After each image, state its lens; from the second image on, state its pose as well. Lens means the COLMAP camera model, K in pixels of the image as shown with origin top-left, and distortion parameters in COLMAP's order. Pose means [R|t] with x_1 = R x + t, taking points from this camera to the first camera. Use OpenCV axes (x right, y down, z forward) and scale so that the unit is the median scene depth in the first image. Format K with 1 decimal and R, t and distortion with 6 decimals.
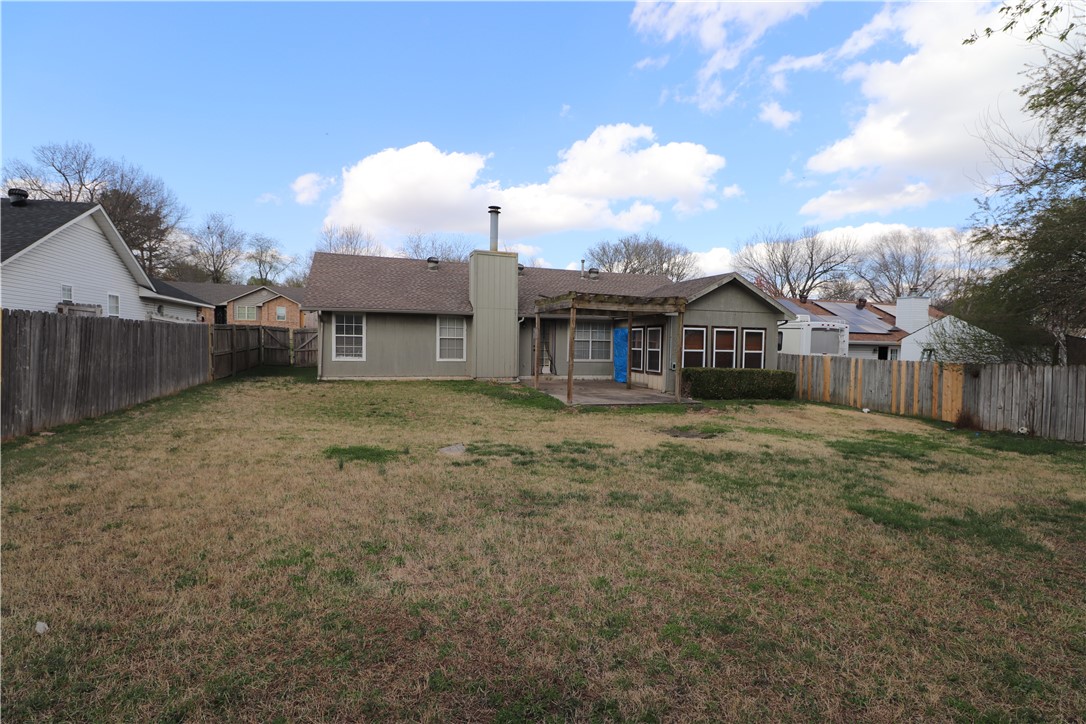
lens RADIAL K [[504.6, 0, 544.3], [0, 504.6, 357.1], [0, 0, 1]] dist [-0.001300, -0.009824]
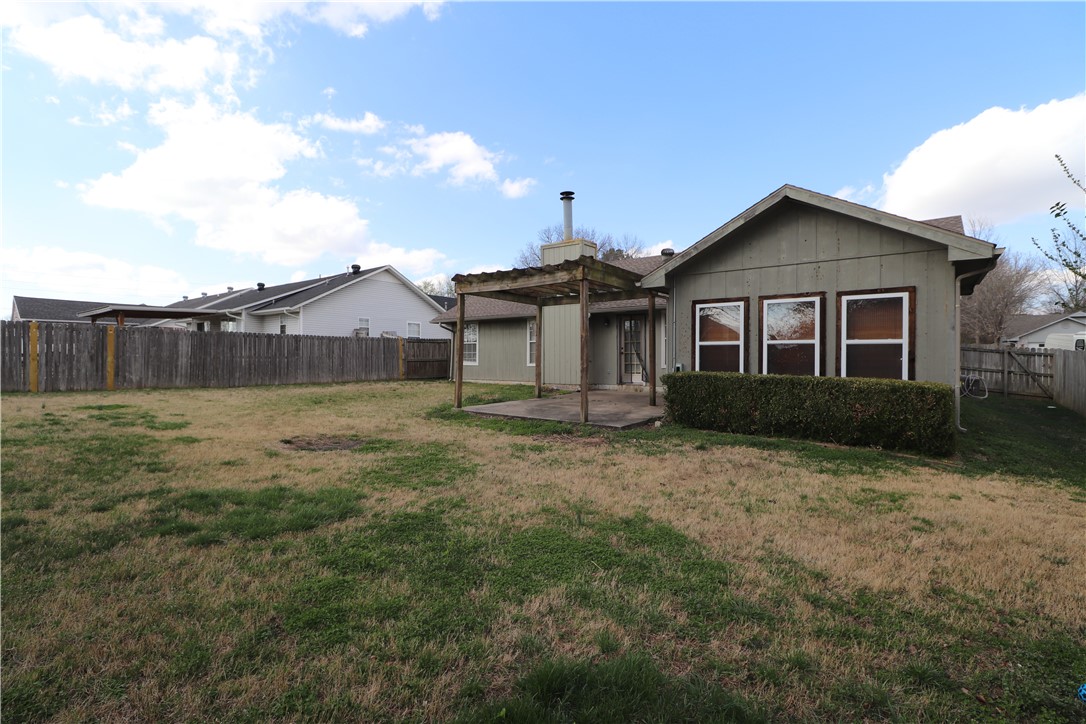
lens RADIAL K [[504.6, 0, 540.4], [0, 504.6, 362.8], [0, 0, 1]] dist [-0.001300, -0.009824]
pose [[0.553710, -0.009944, -0.832650, 0.633235], [-0.018200, 0.999545, -0.024040, 0.025233], [0.832511, 0.028465, 0.553277, 0.498086]]
